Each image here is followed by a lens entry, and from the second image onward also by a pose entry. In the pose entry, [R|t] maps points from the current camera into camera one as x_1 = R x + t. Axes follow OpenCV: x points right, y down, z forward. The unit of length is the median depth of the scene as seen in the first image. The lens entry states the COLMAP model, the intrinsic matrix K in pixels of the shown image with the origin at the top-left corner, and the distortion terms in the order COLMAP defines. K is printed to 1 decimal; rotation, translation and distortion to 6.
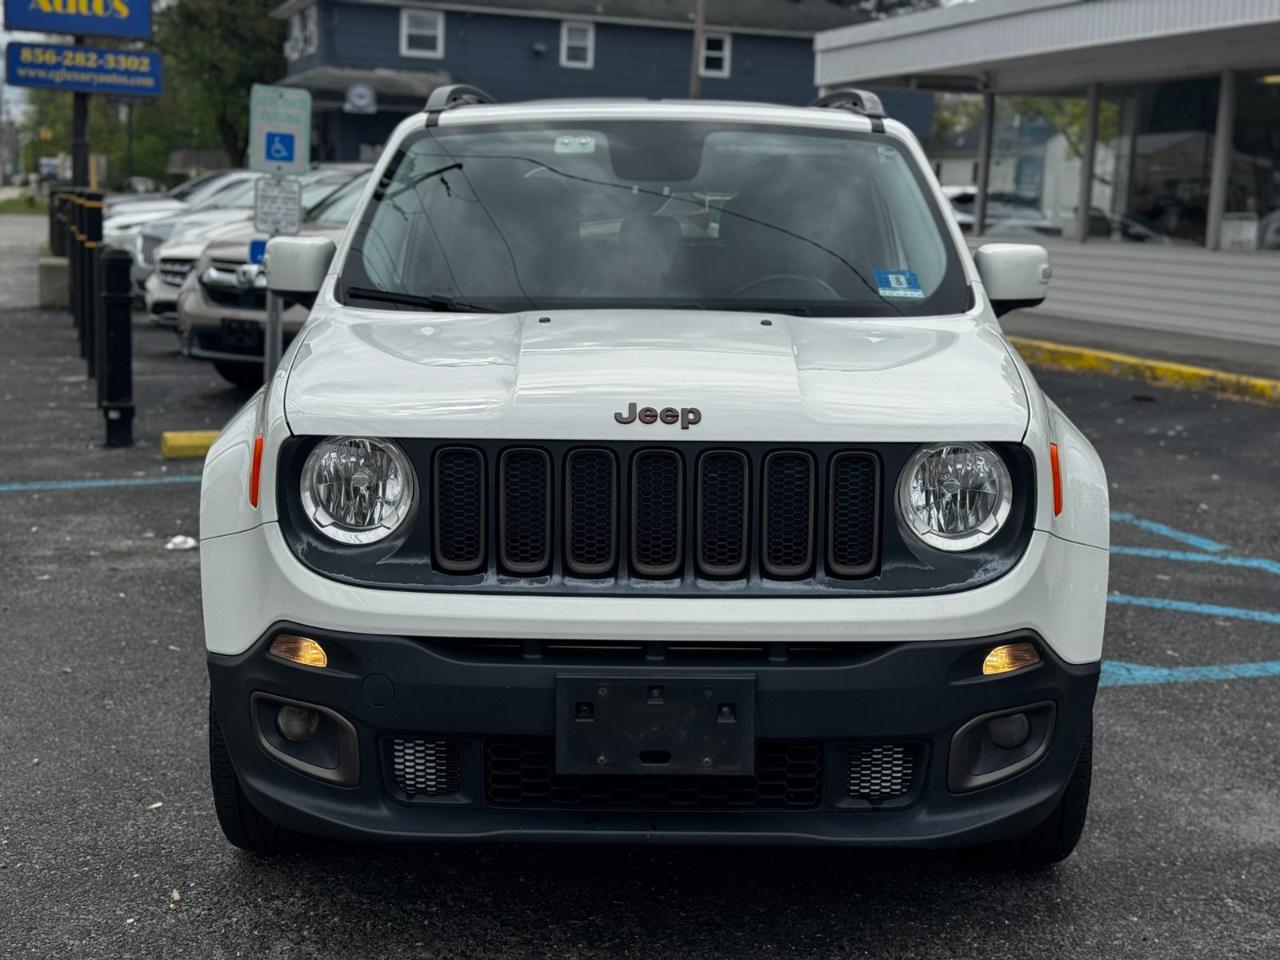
lens RADIAL K [[1771.5, 0, 640.0], [0, 1771.5, 480.0], [0, 0, 1]] dist [0.190665, -0.381425]
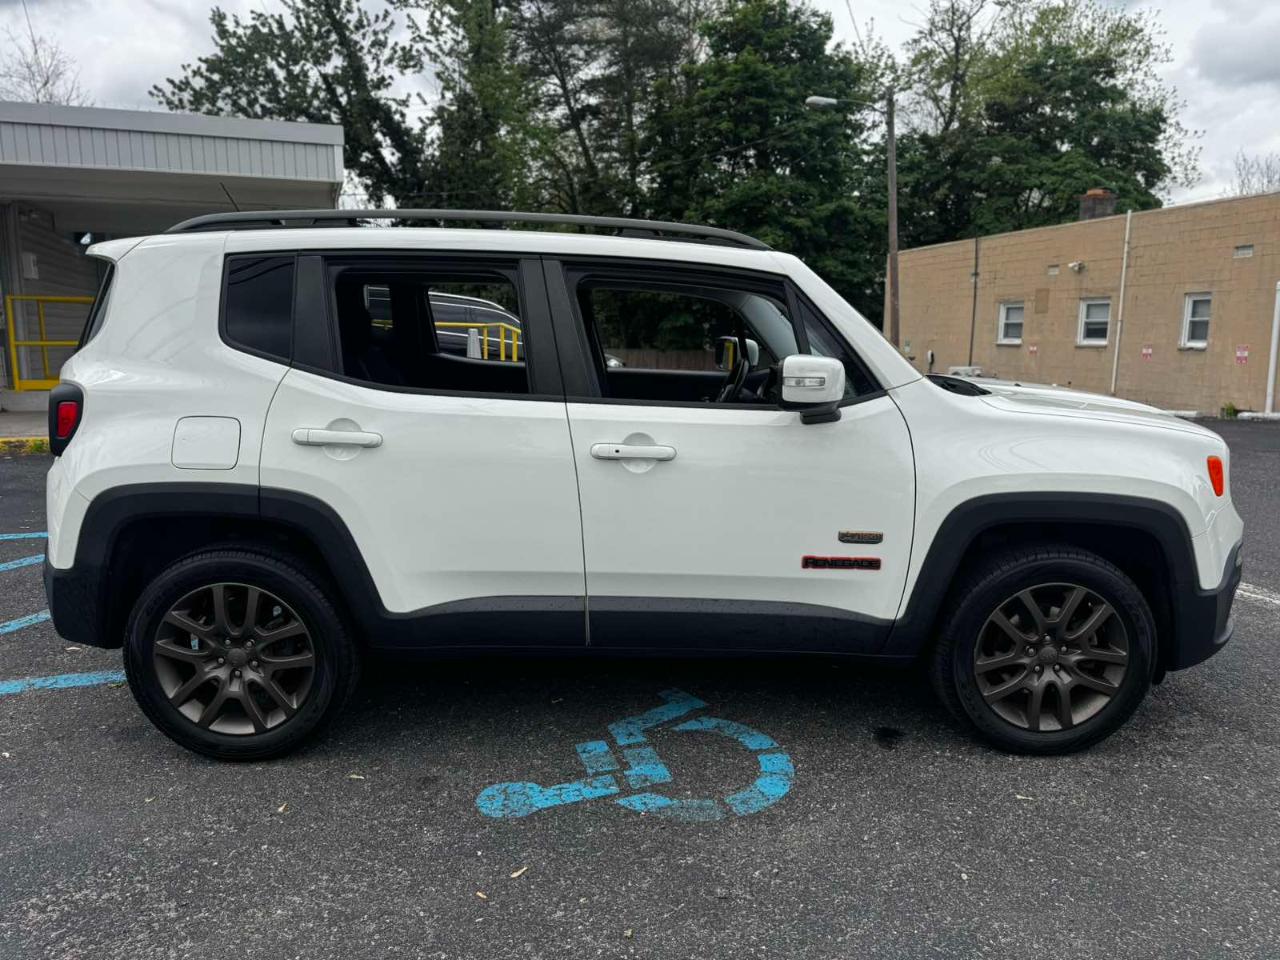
lens RADIAL K [[898.7, 0, 644.7], [0, 898.7, 467.0], [0, 0, 1]] dist [0.059565, -0.071140]
pose [[-0.028979, -0.184923, 0.982326, -1.135703], [0.144888, 0.971583, 0.187175, -0.278361], [-0.989024, 0.147752, -0.001362, 1.634668]]
